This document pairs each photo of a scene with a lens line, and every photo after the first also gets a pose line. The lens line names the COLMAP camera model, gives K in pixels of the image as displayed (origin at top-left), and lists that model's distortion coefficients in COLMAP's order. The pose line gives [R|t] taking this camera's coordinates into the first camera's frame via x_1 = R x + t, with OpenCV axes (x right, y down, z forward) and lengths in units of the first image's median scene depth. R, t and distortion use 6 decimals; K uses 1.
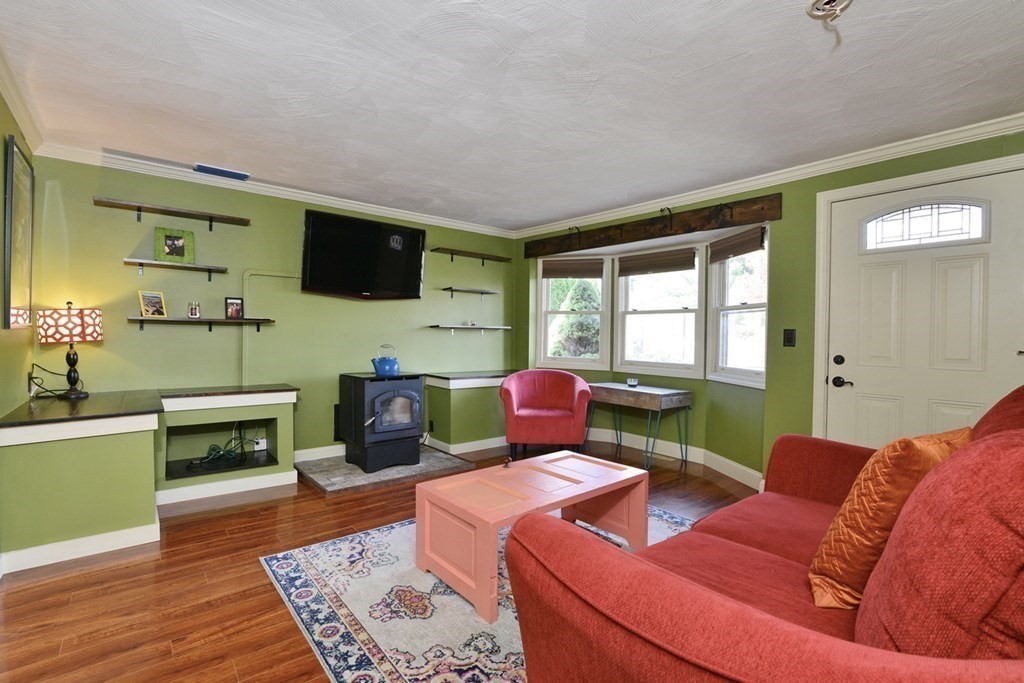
lens RADIAL K [[474.5, 0, 518.9], [0, 474.5, 340.9], [0, 0, 1]] dist [-0.020924, 0.002864]
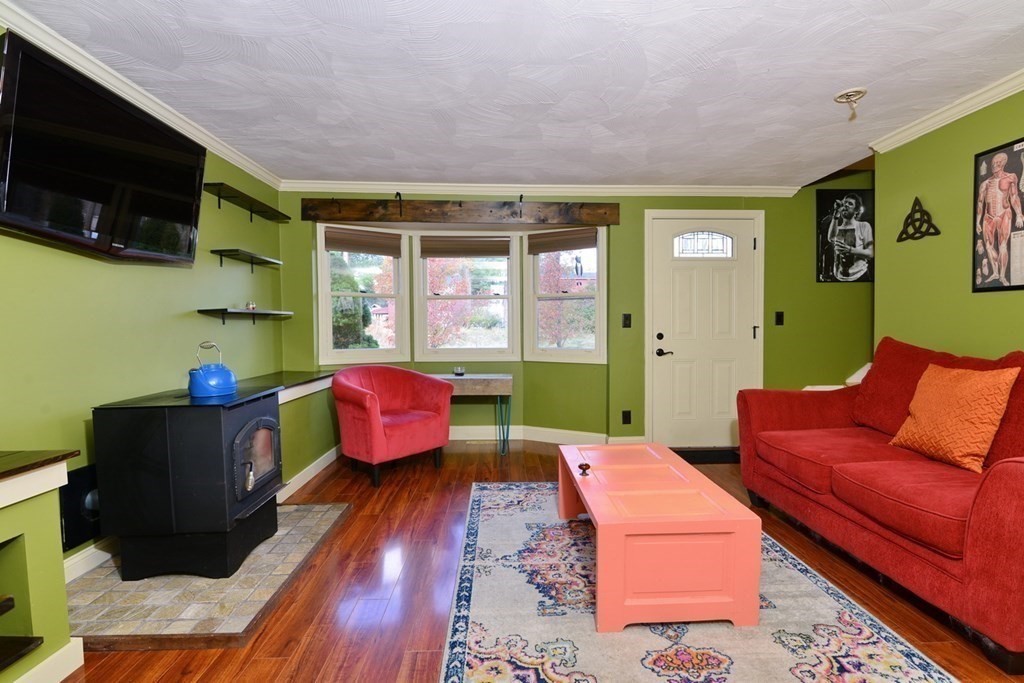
lens RADIAL K [[474.5, 0, 521.6], [0, 474.5, 332.1], [0, 0, 1]] dist [-0.020924, 0.002864]
pose [[0.609022, -0.030367, 0.792572, -0.540066], [0.023695, 0.999517, 0.020089, -0.006982], [-0.792800, 0.006545, 0.609447, 0.403256]]
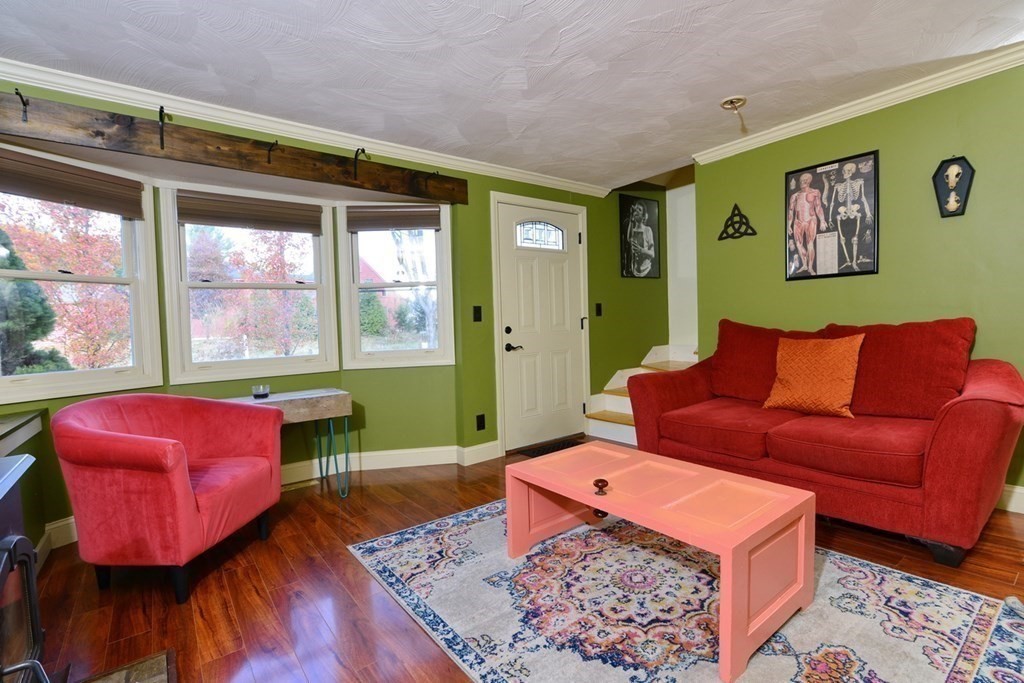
lens RADIAL K [[474.5, 0, 526.5], [0, 474.5, 335.4], [0, 0, 1]] dist [-0.020924, 0.002864]
pose [[0.030124, -0.040909, 0.998709, -0.492728], [0.052193, 0.997863, 0.039300, 0.005998], [-0.998183, 0.050942, 0.032195, 0.759573]]
